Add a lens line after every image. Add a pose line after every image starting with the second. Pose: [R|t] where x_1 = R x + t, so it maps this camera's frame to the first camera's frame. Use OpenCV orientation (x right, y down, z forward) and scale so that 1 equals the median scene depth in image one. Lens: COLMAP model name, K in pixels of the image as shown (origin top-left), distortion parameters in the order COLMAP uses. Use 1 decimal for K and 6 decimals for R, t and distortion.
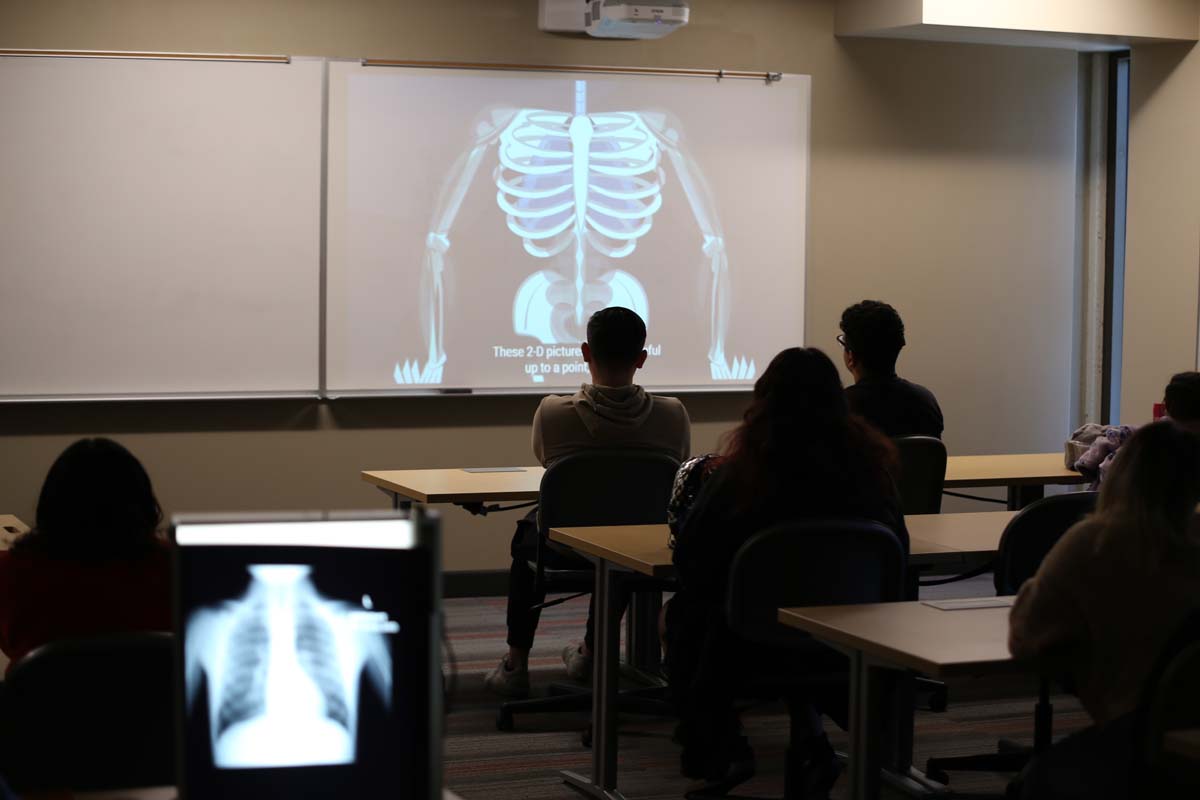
lens RADIAL K [[2531.1, 0, 600.9], [0, 2531.1, 391.1], [0, 0, 1]] dist [-0.192063, 0.000000]
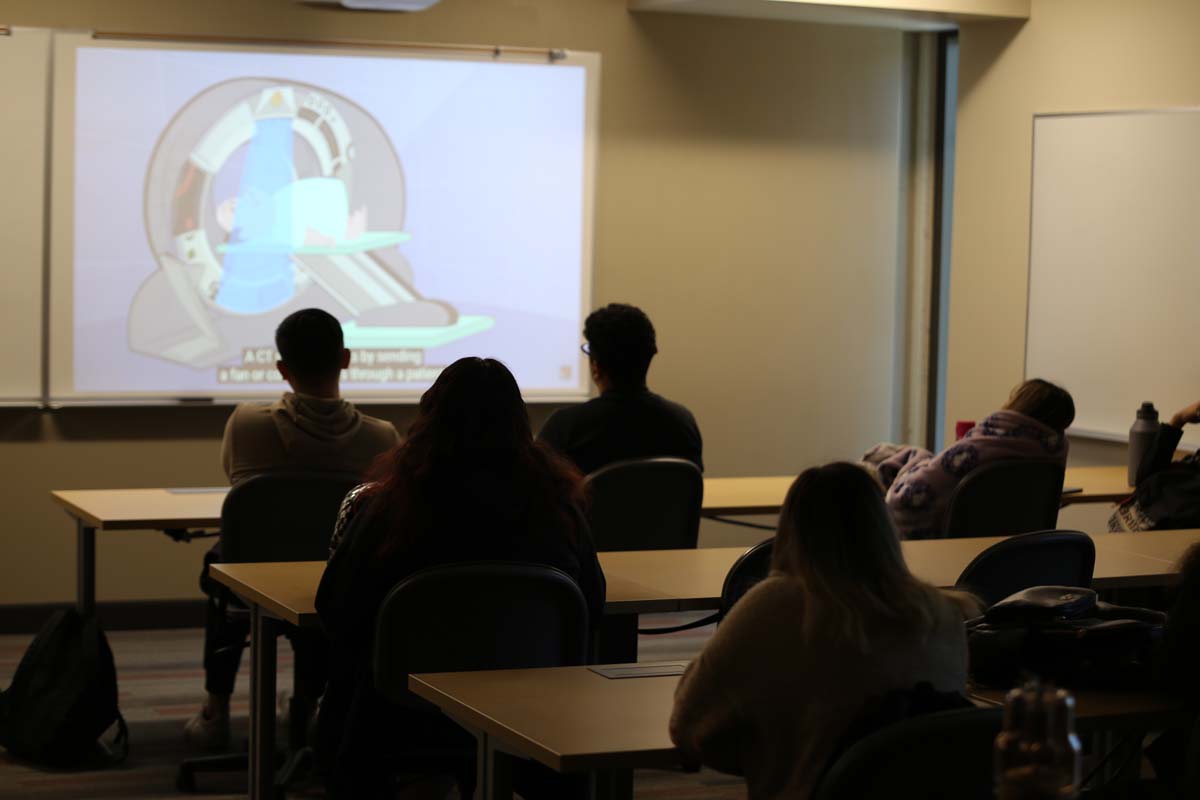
lens RADIAL K [[2531.1, 0, 598.6], [0, 2531.1, 407.1], [0, 0, 1]] dist [-0.192063, 0.000000]
pose [[0.999665, 0.007648, 0.024722, 0.076574], [-0.007807, 0.999950, 0.006318, -0.004968], [-0.024673, -0.006508, 0.999674, 0.116962]]
